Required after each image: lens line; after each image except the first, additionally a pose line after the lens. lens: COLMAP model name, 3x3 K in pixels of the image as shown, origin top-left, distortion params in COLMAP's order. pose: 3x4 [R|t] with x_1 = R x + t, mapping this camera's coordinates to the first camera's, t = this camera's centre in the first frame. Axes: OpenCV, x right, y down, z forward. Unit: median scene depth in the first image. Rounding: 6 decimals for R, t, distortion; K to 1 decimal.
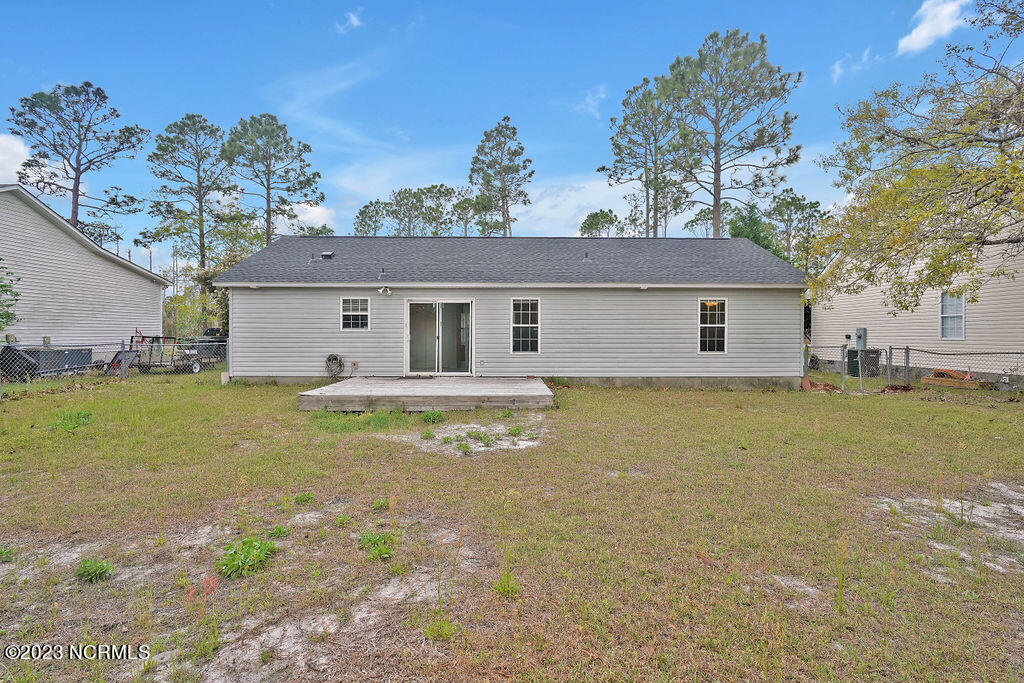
lens RADIAL K [[516.7, 0, 544.3], [0, 516.7, 343.3], [0, 0, 1]] dist [0.000436, 0.000229]
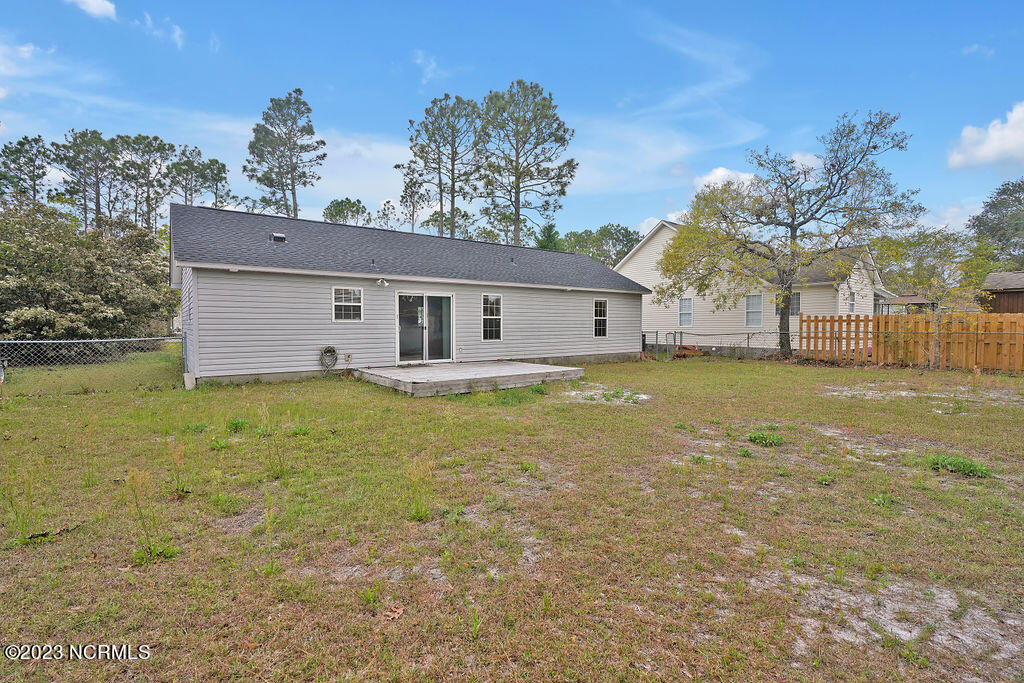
lens RADIAL K [[516.7, 0, 544.3], [0, 516.7, 343.3], [0, 0, 1]] dist [0.000436, 0.000229]
pose [[0.769649, -0.027195, 0.637888, -0.700419], [0.015323, 0.999591, 0.024127, -0.001572], [-0.638284, -0.008795, 0.769751, 0.011558]]
